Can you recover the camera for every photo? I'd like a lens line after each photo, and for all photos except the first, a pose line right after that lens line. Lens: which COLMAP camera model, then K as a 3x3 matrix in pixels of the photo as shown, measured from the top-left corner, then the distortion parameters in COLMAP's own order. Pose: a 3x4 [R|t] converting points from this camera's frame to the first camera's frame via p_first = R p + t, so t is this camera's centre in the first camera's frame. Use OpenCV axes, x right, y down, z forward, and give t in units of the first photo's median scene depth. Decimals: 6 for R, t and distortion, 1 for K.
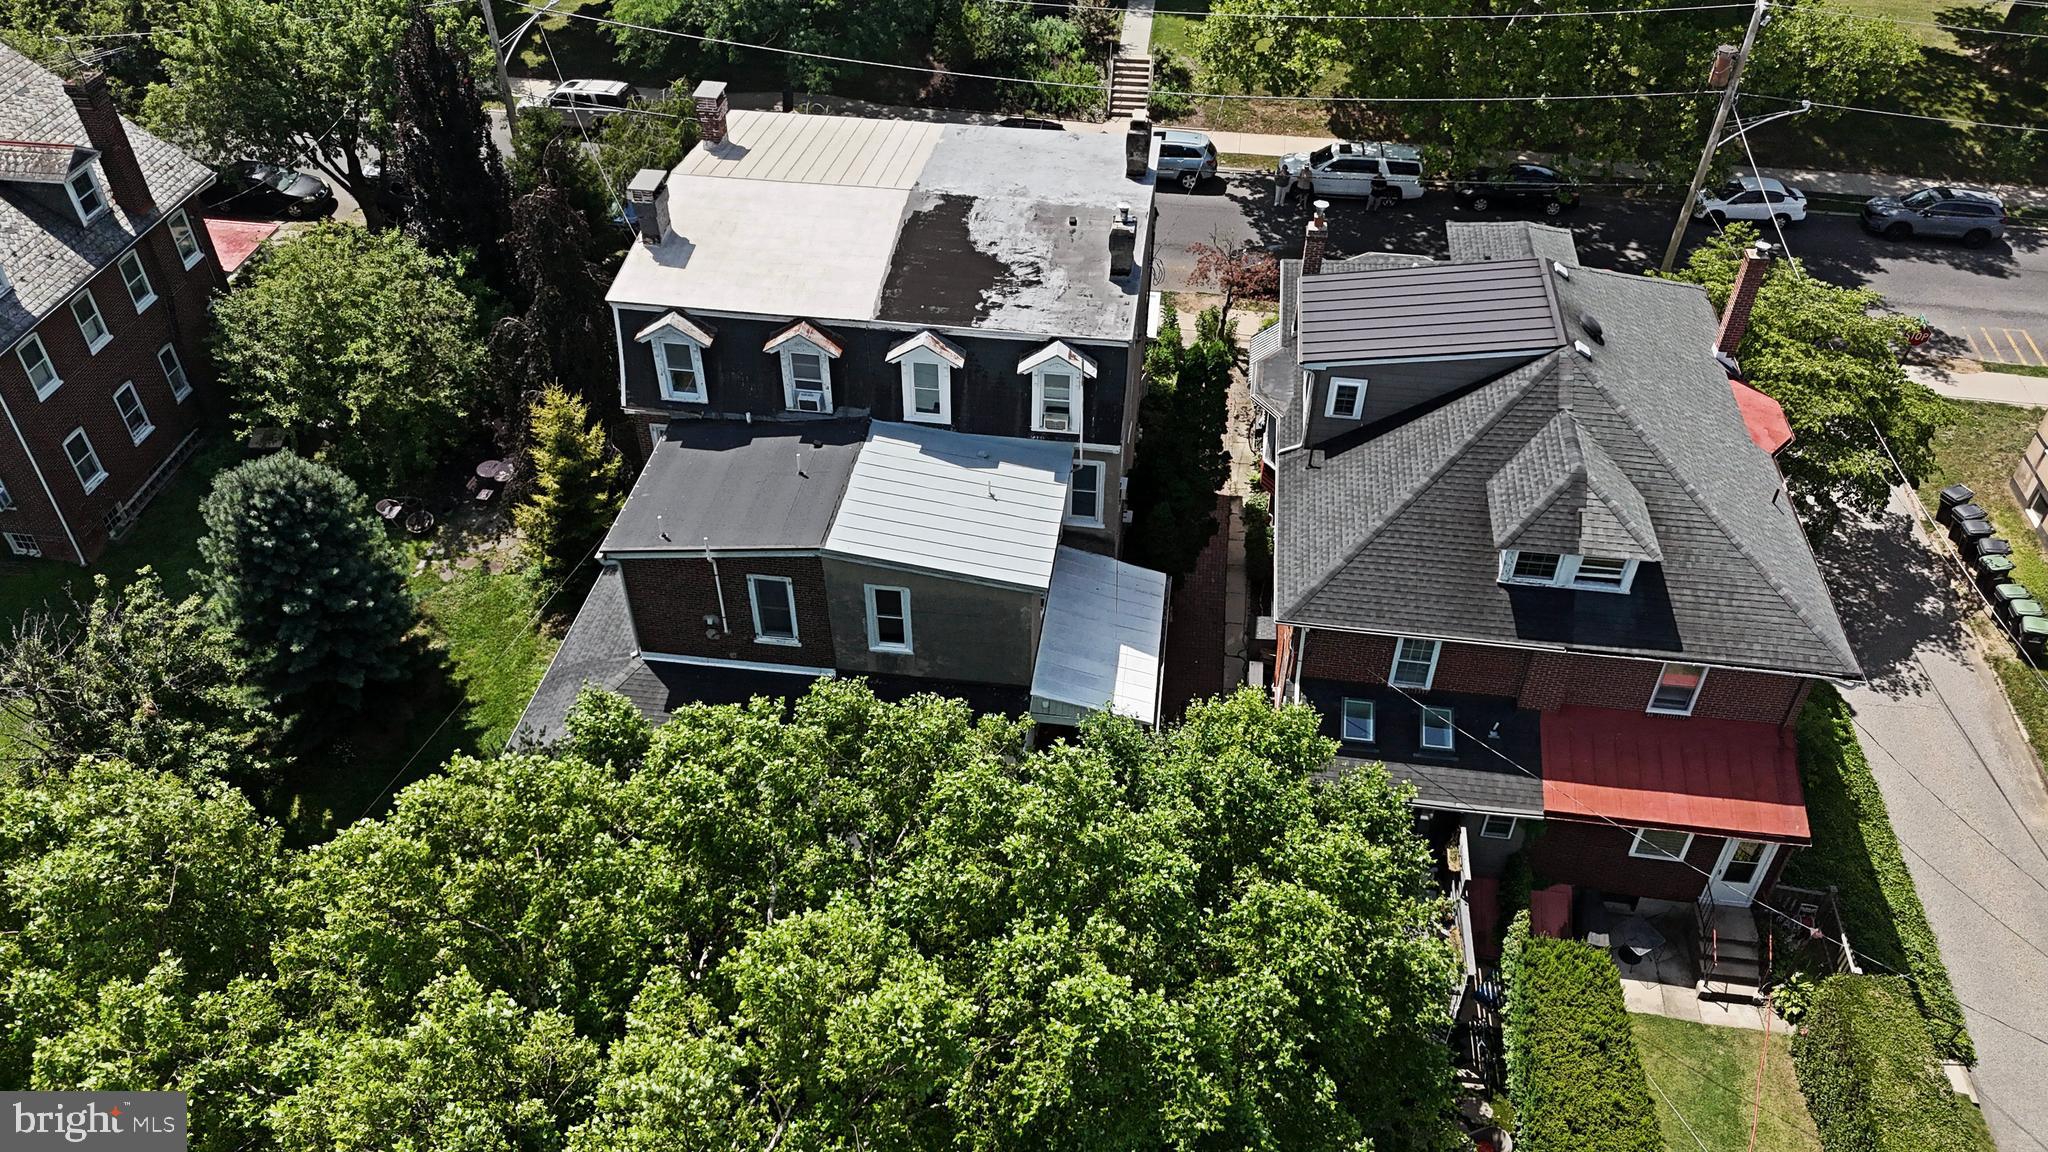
lens RADIAL K [[1524.3, 0, 1022.8], [0, 1524.3, 578.7], [0, 0, 1]] dist [0.060549, -0.054817]
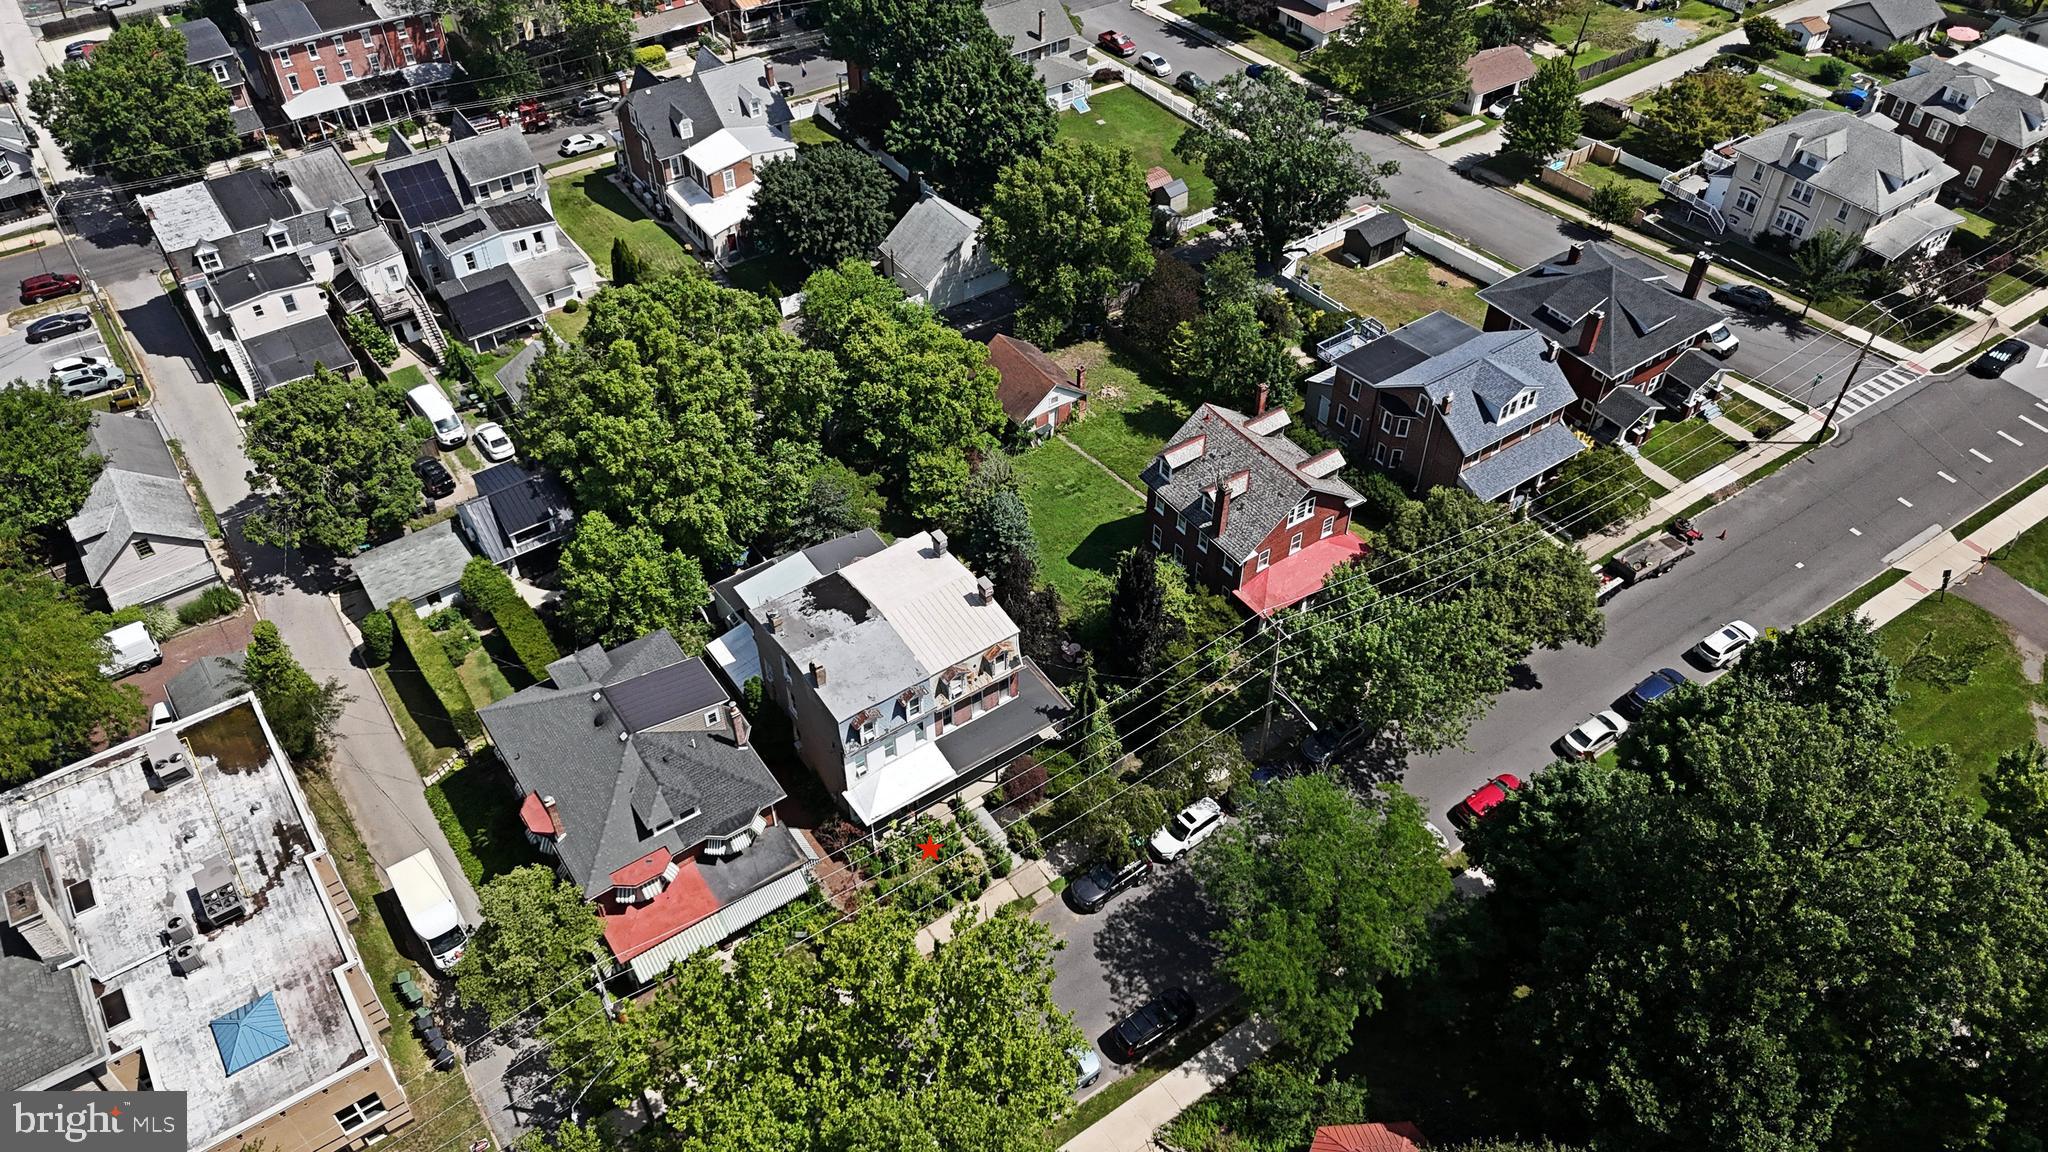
lens RADIAL K [[1524.3, 0, 1025.0], [0, 1524.3, 578.6], [0, 0, 1]] dist [0.060549, -0.054817]
pose [[-0.738178, 0.466239, -0.487559, 0.934963], [-0.444188, 0.208031, 0.871447, -2.554798], [0.507730, 0.859851, 0.053534, 1.011996]]
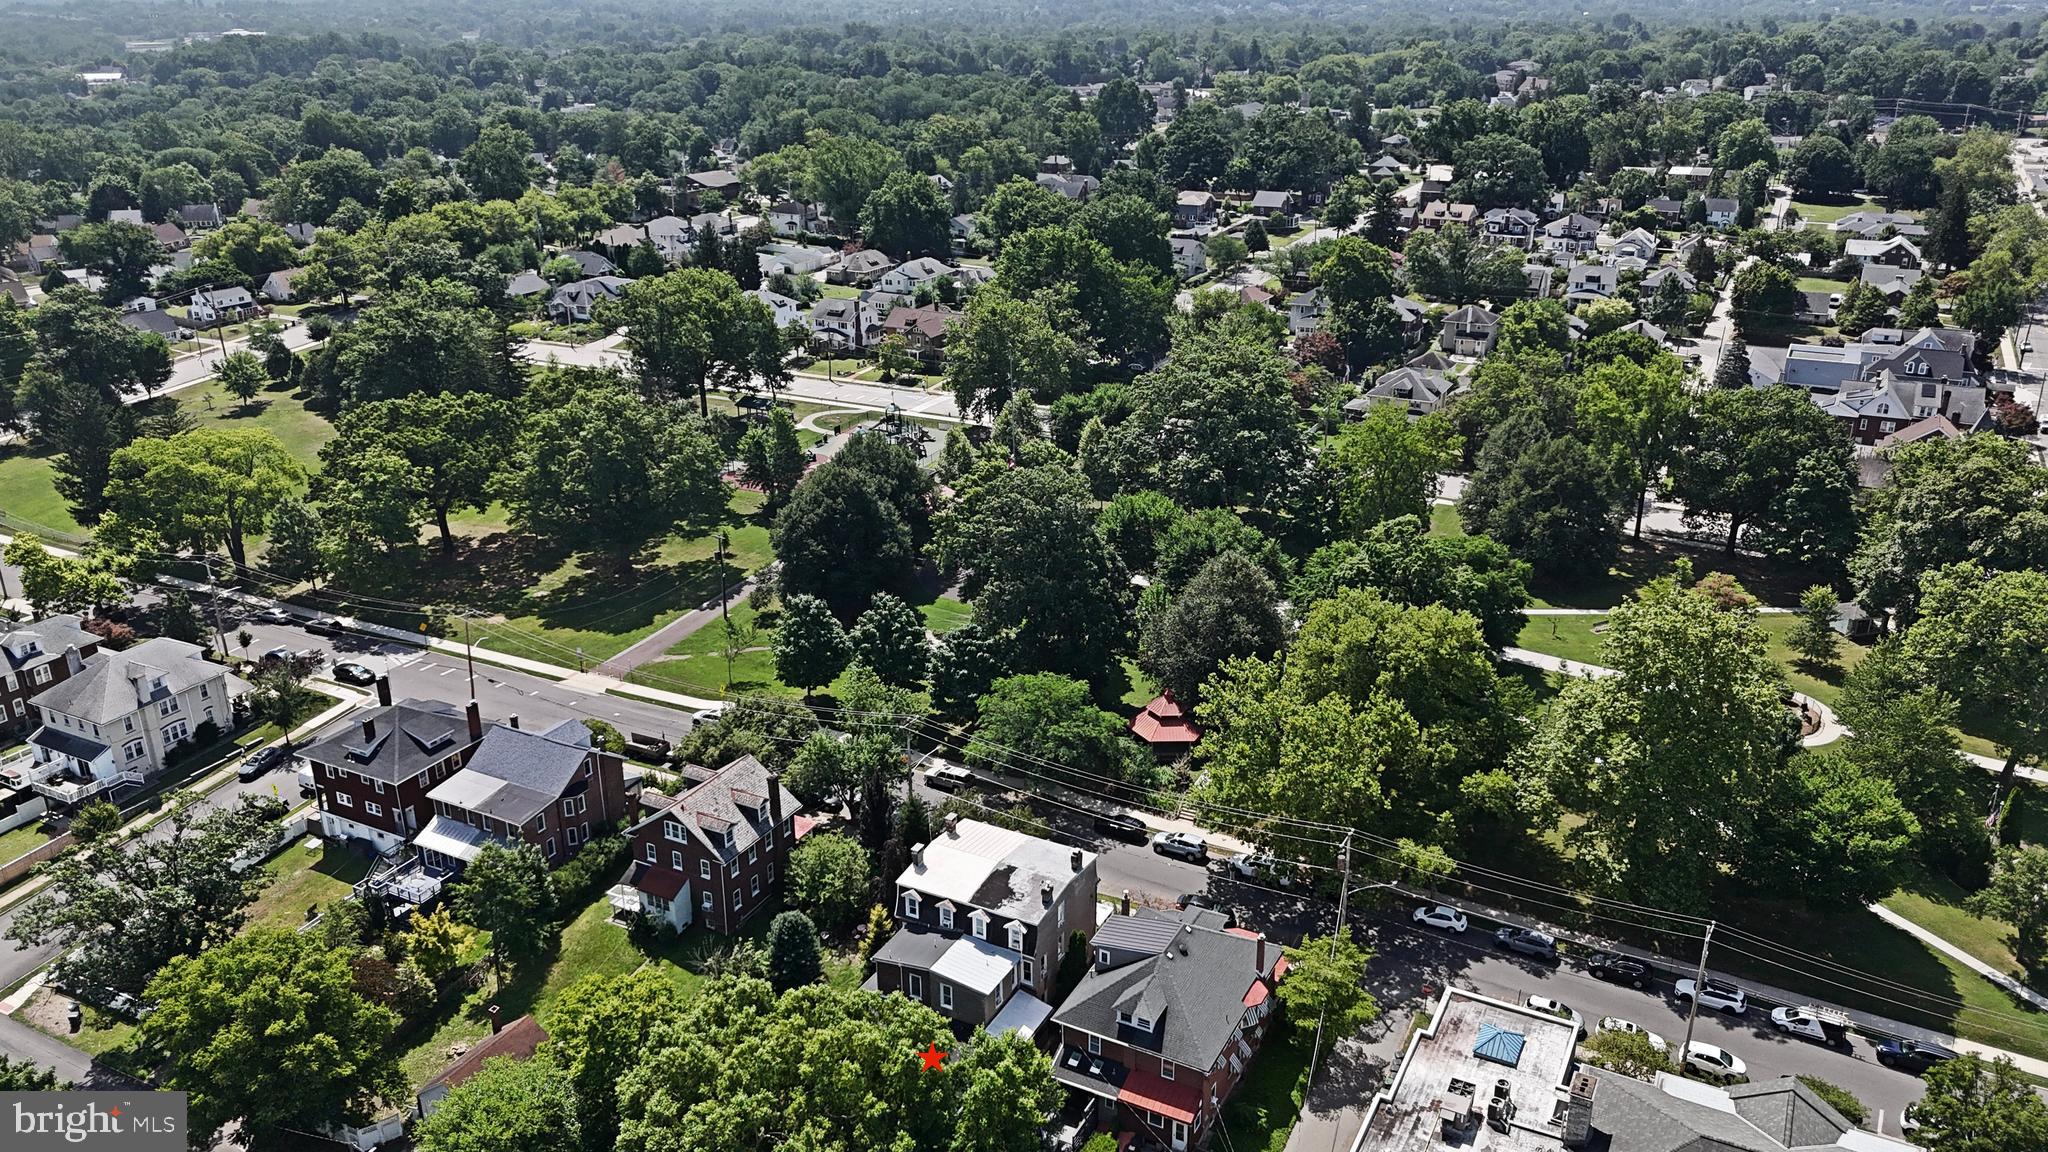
lens RADIAL K [[1524.3, 0, 1030.1], [0, 1524.3, 540.0], [0, 0, 1]] dist [0.060549, -0.054817]
pose [[0.939399, 0.109652, -0.324818, 0.984060], [-0.217412, 0.923120, -0.317146, 0.119552], [0.265070, 0.368546, 0.891017, -2.119077]]
